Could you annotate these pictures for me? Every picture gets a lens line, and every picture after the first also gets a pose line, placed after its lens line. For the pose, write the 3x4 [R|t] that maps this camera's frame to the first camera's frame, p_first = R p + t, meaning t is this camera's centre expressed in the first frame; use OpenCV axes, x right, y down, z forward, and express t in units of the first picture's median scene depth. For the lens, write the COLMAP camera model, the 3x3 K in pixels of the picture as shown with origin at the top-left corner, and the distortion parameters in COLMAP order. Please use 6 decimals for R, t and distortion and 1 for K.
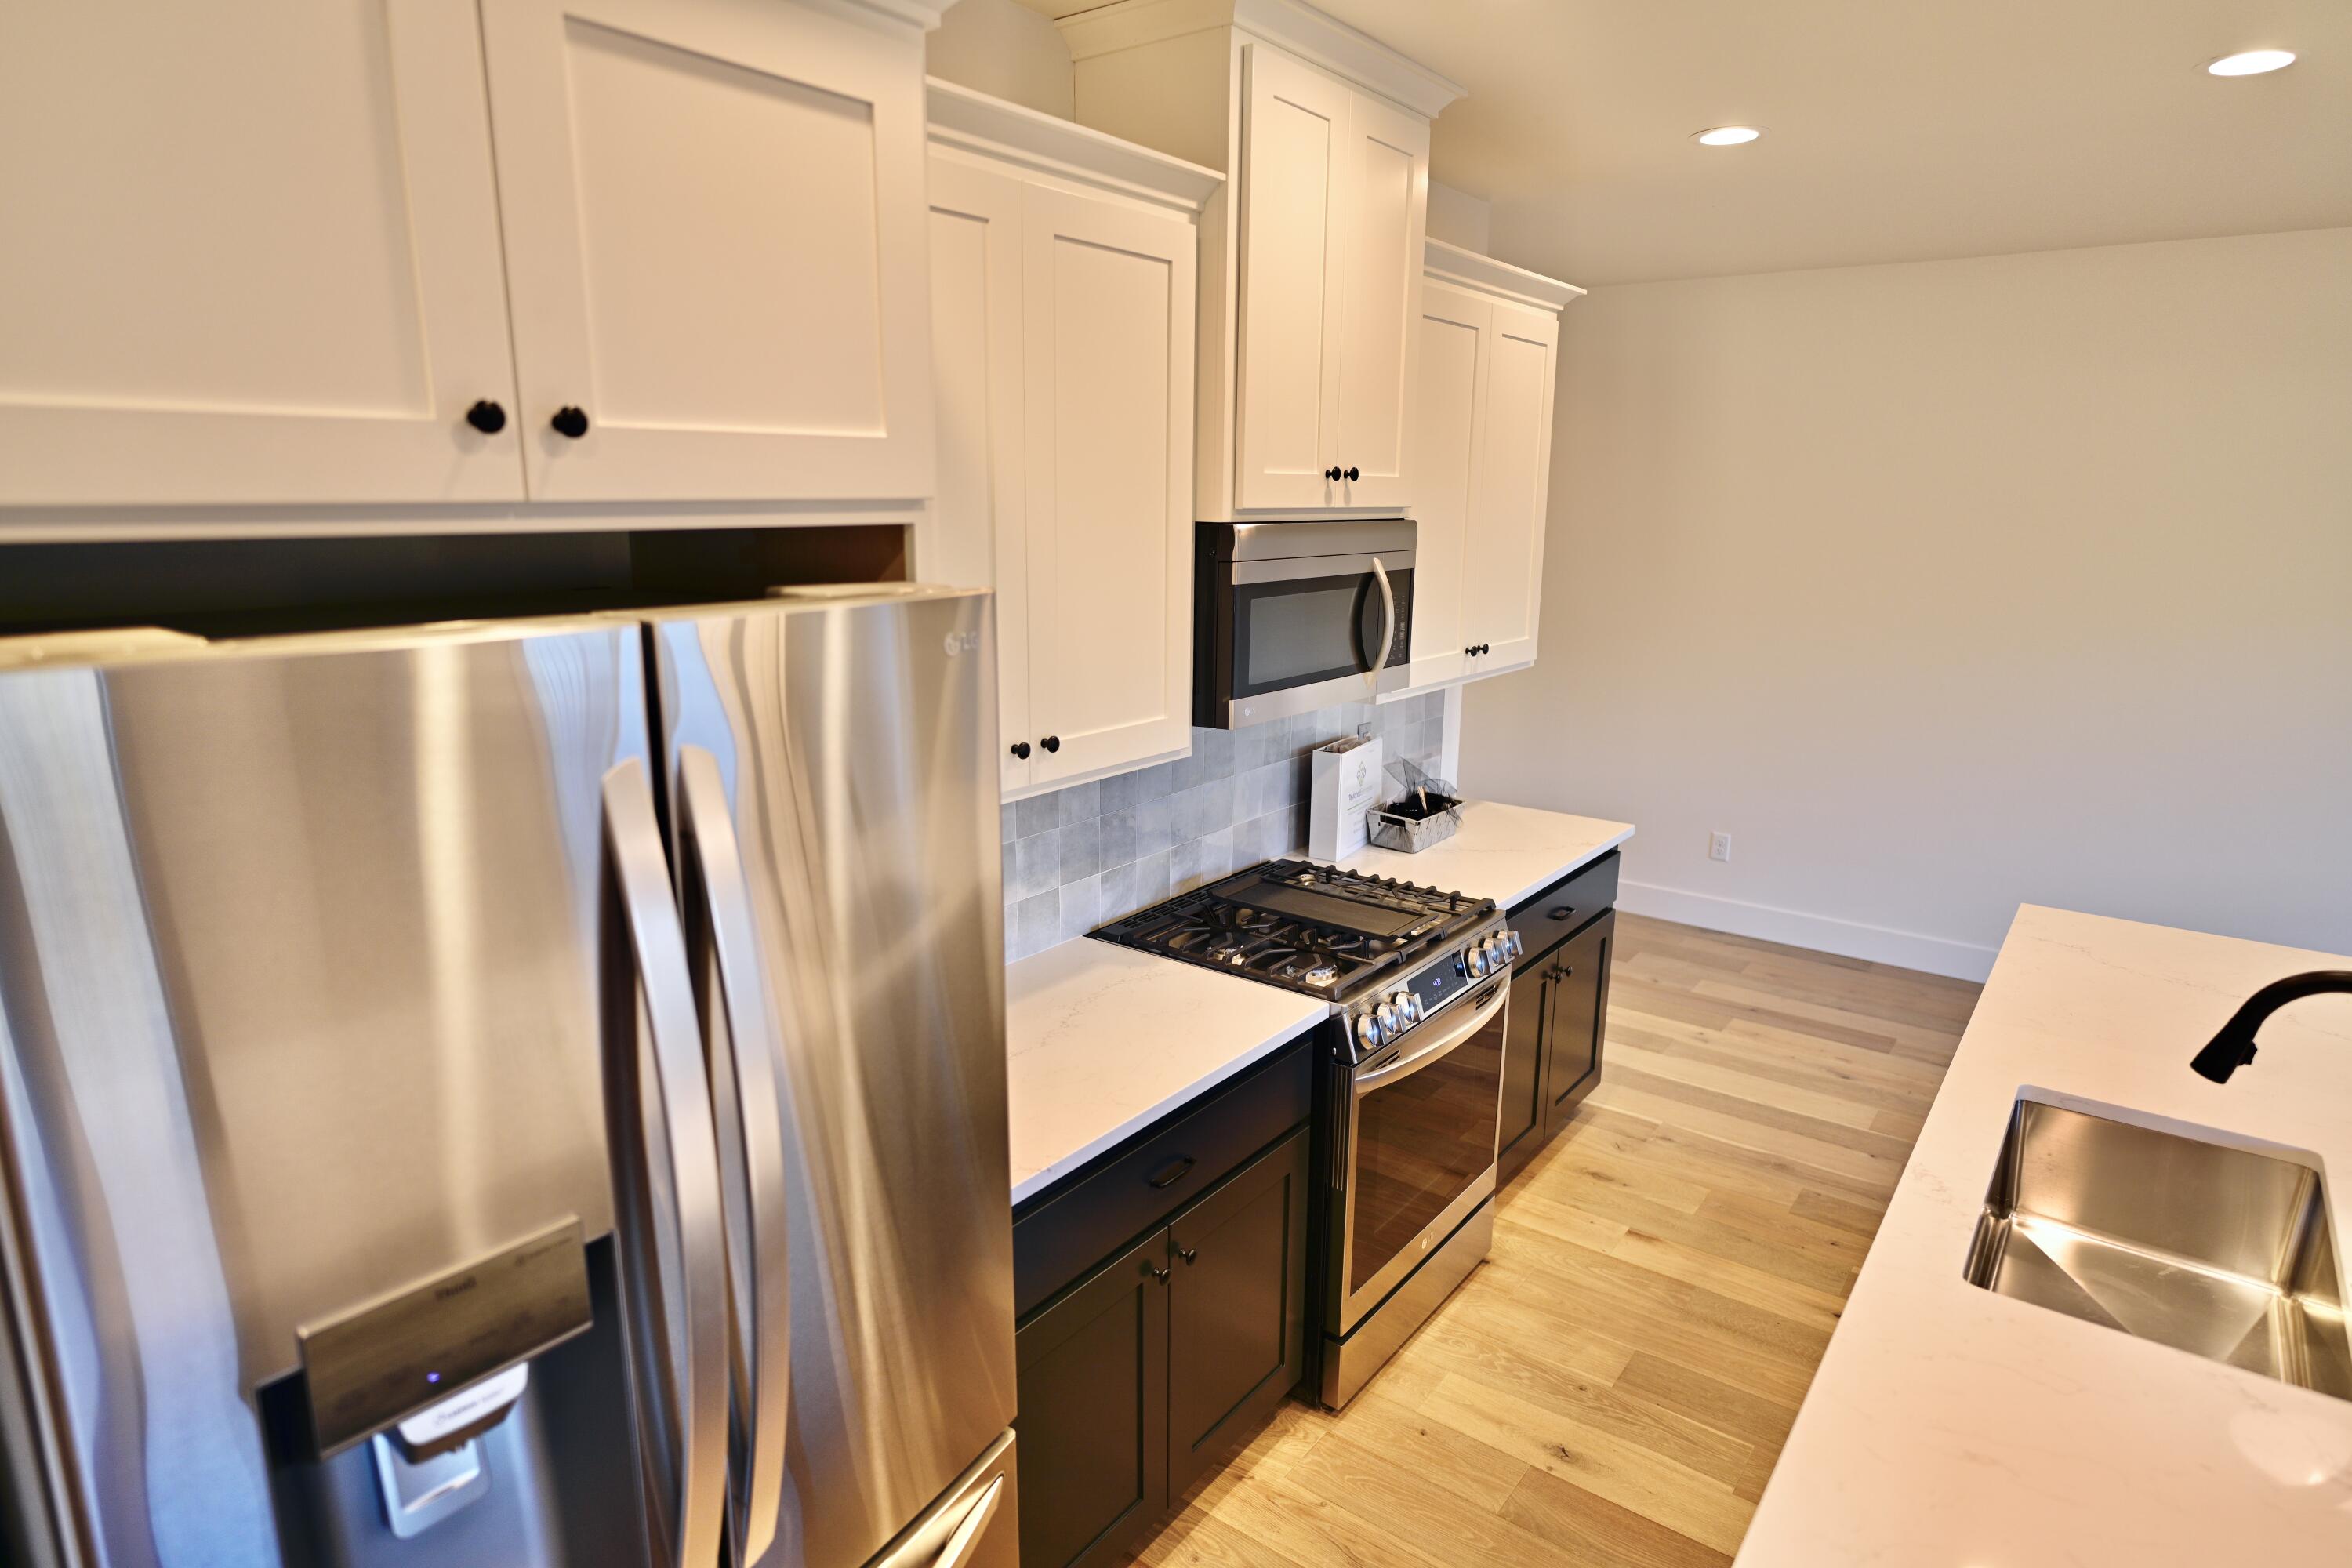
lens RADIAL K [[1321.7, 0, 1174.7], [0, 1321.7, 784.2], [0, 0, 1]] dist [-0.003141, 0.001941]
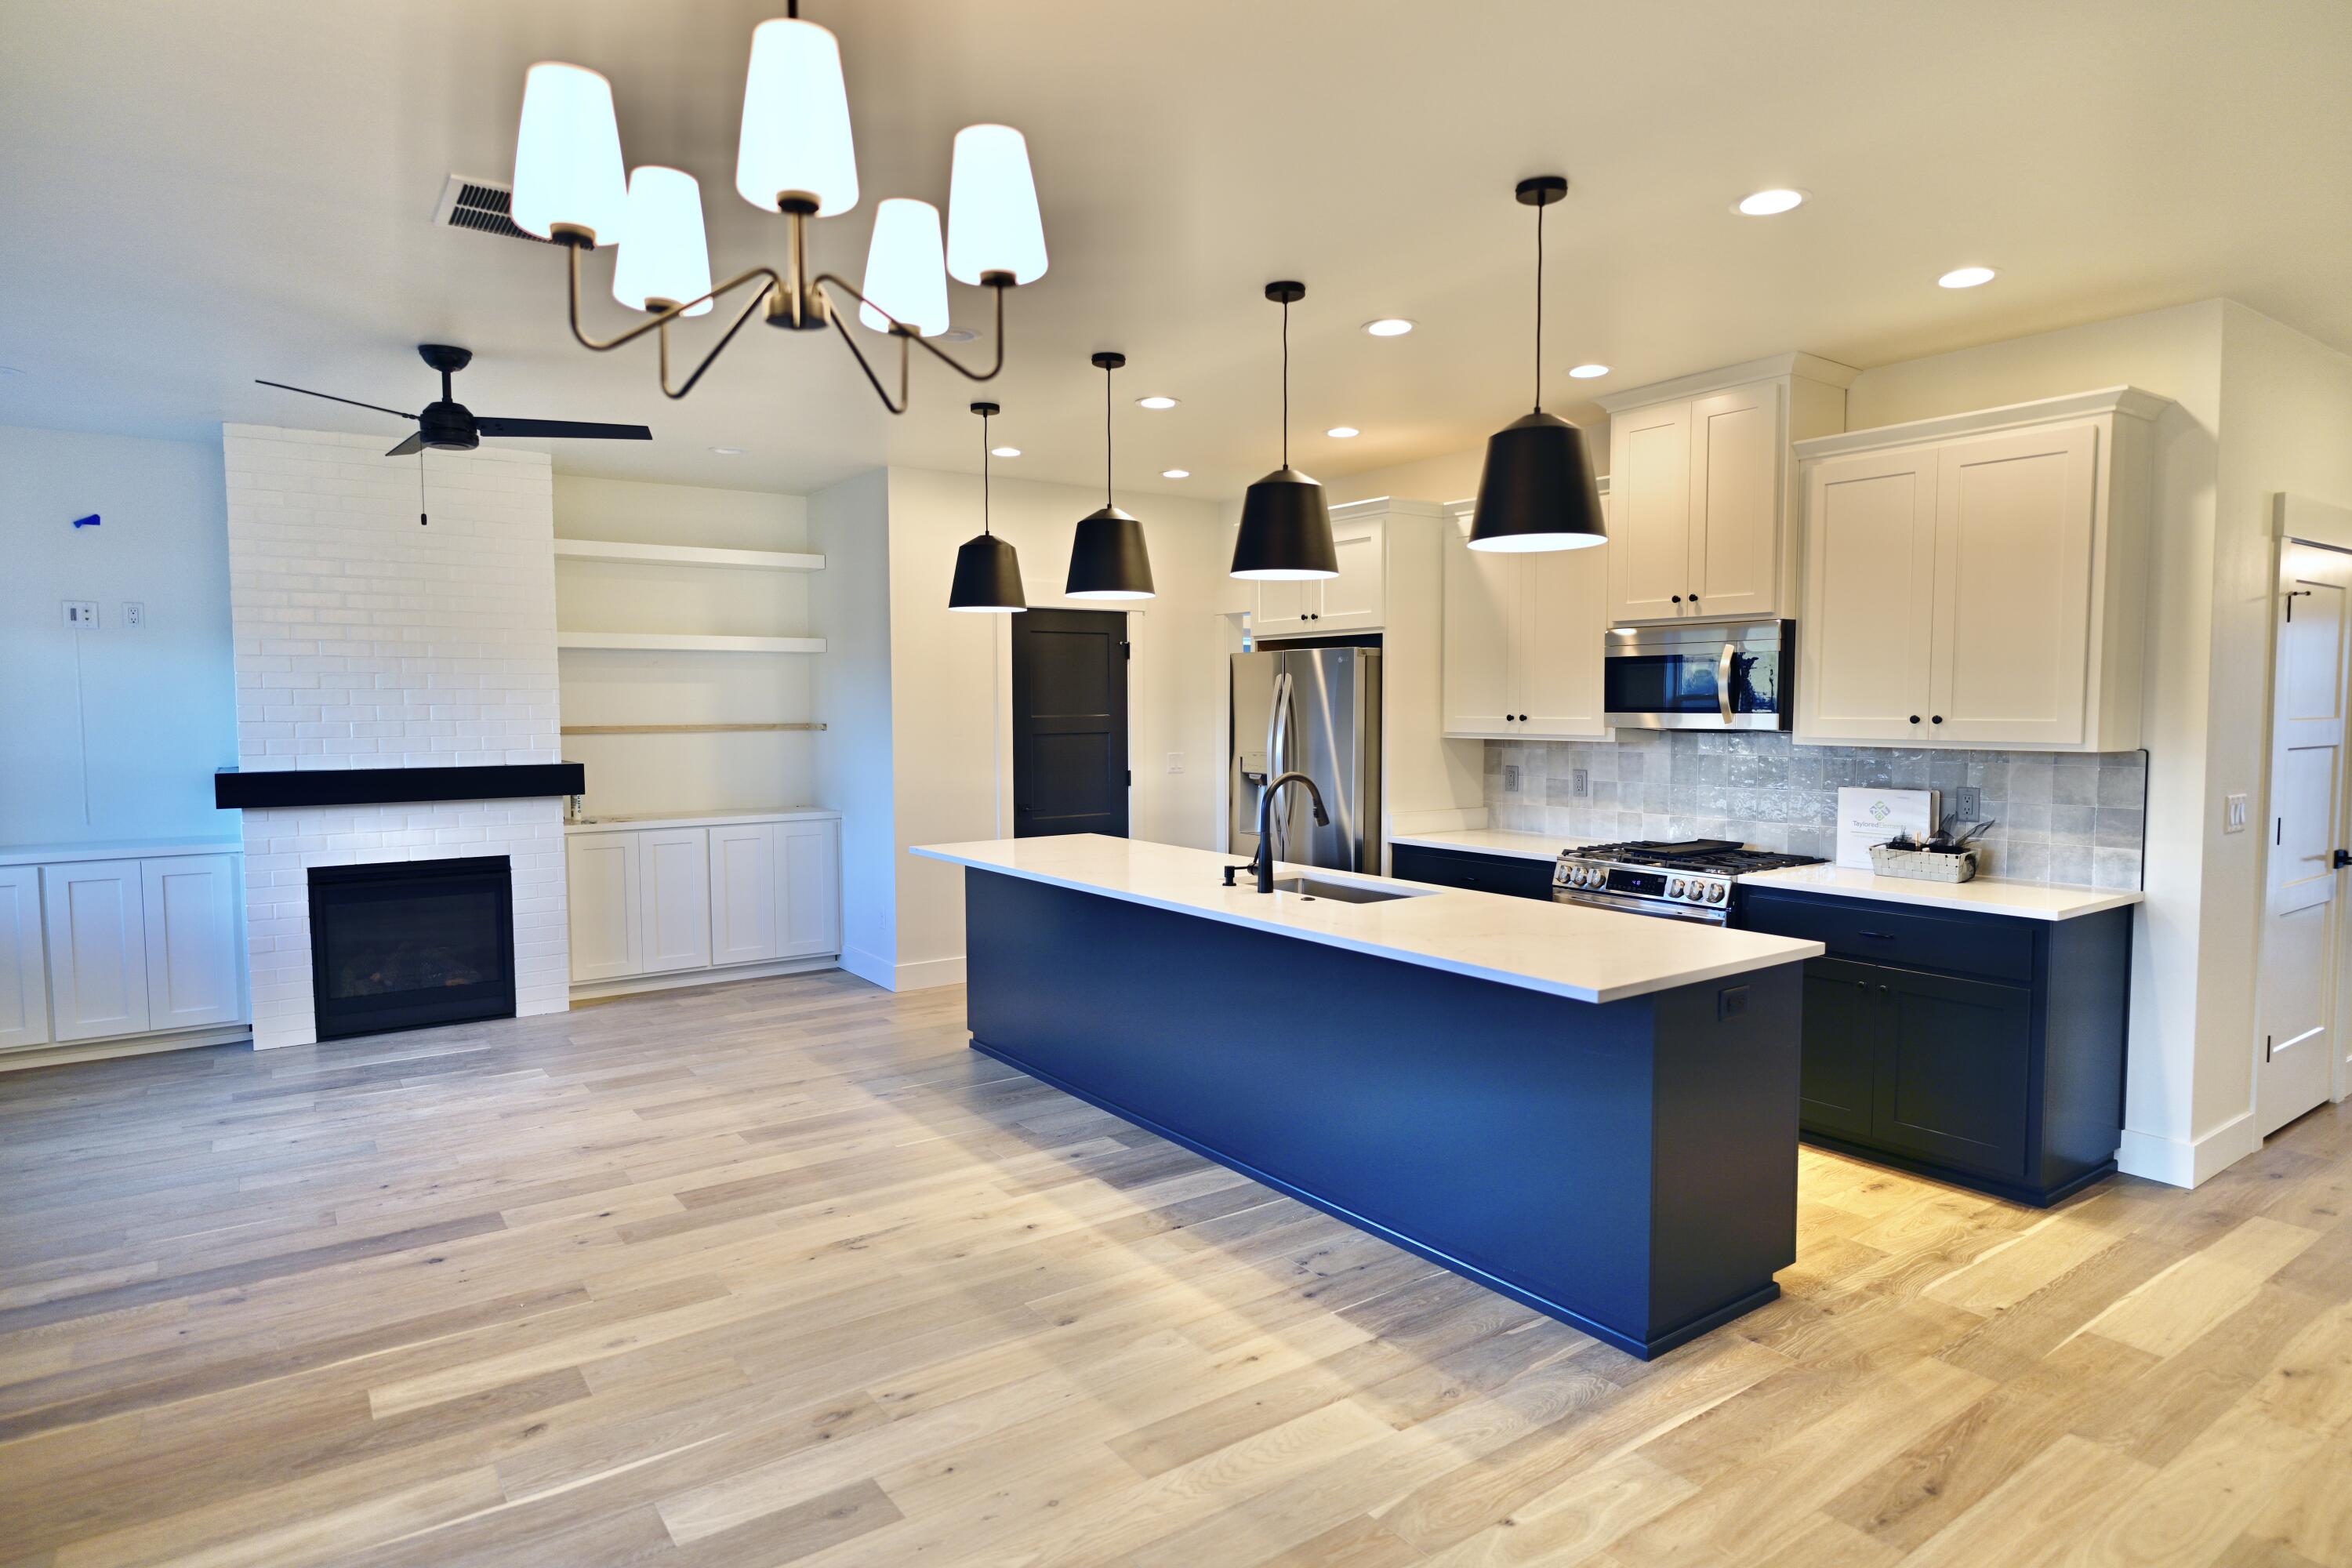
lens RADIAL K [[1321.7, 0, 1189.2], [0, 1321.7, 782.0], [0, 0, 1]] dist [-0.003141, 0.001941]
pose [[-0.294844, 0.049323, -0.954272, 2.023206], [-0.209320, 0.971077, 0.114866, -0.054263], [0.932337, 0.233615, -0.275991, 0.902146]]
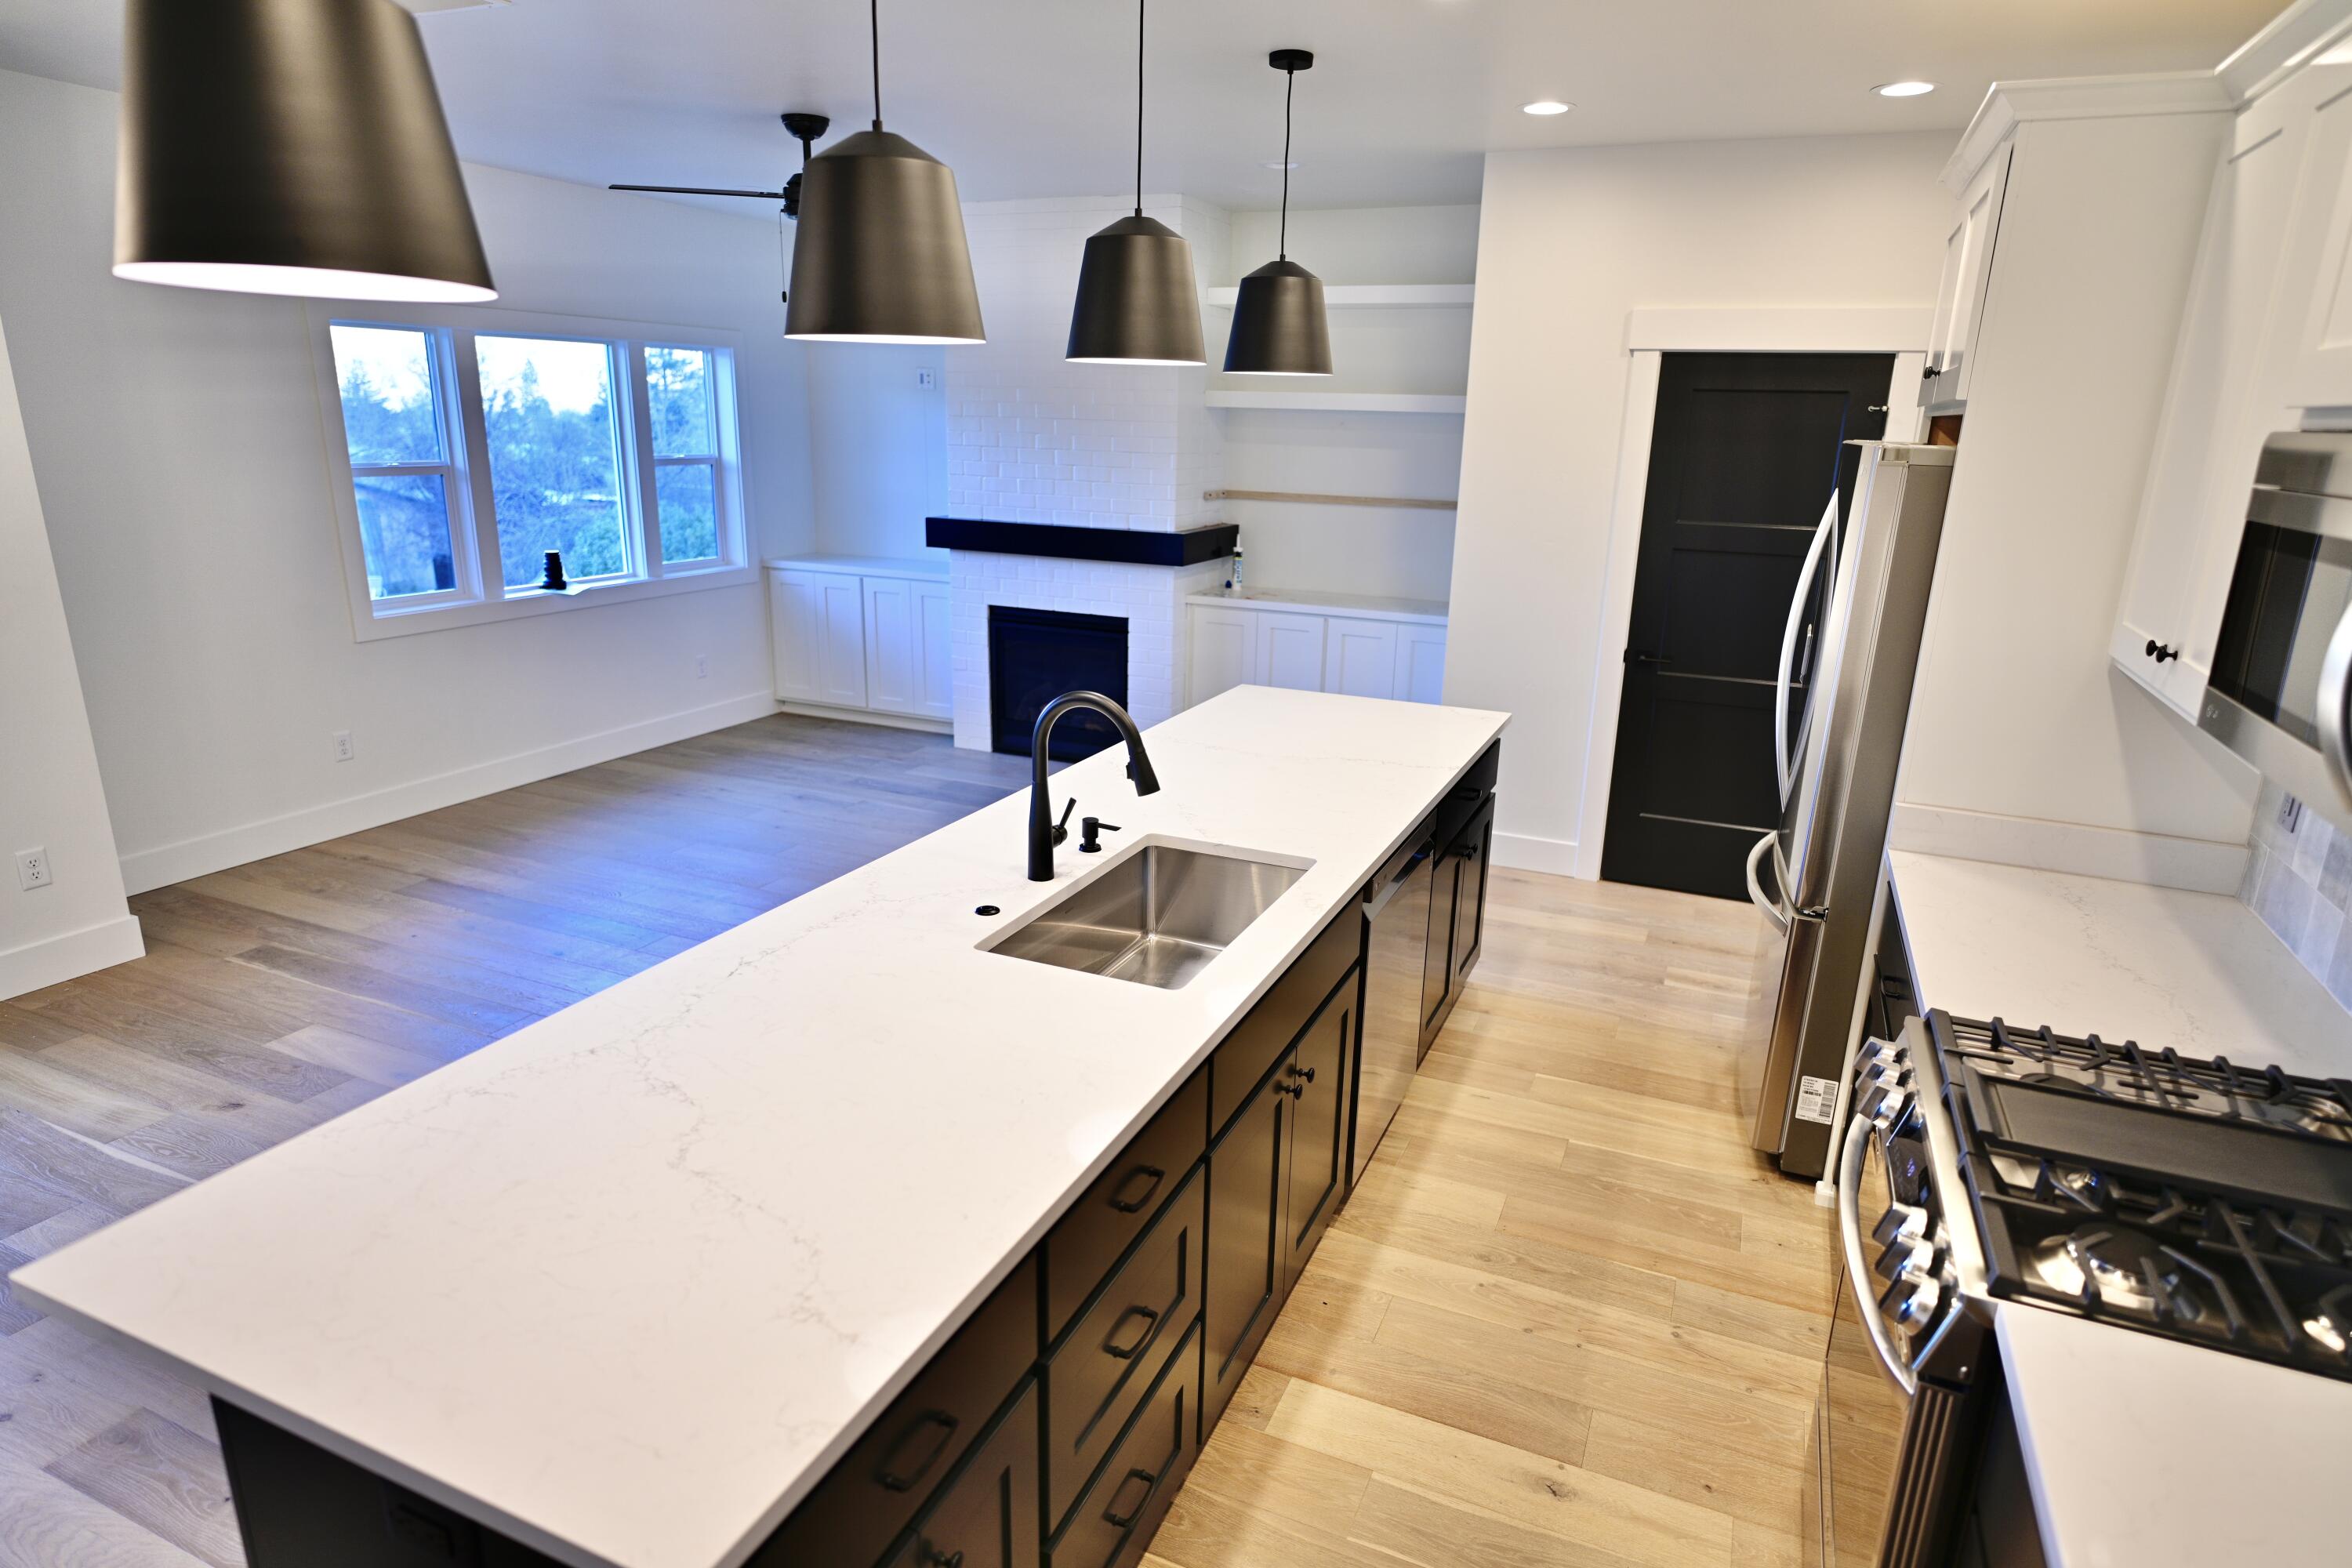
lens RADIAL K [[1321.7, 0, 1174.9], [0, 1321.7, 791.1], [0, 0, 1]] dist [-0.003141, 0.001941]
pose [[-0.973038, 0.032672, -0.228320, 0.676580], [-0.081983, 0.876278, 0.474780, -0.276221], [0.215584, 0.480697, -0.849973, 1.372442]]
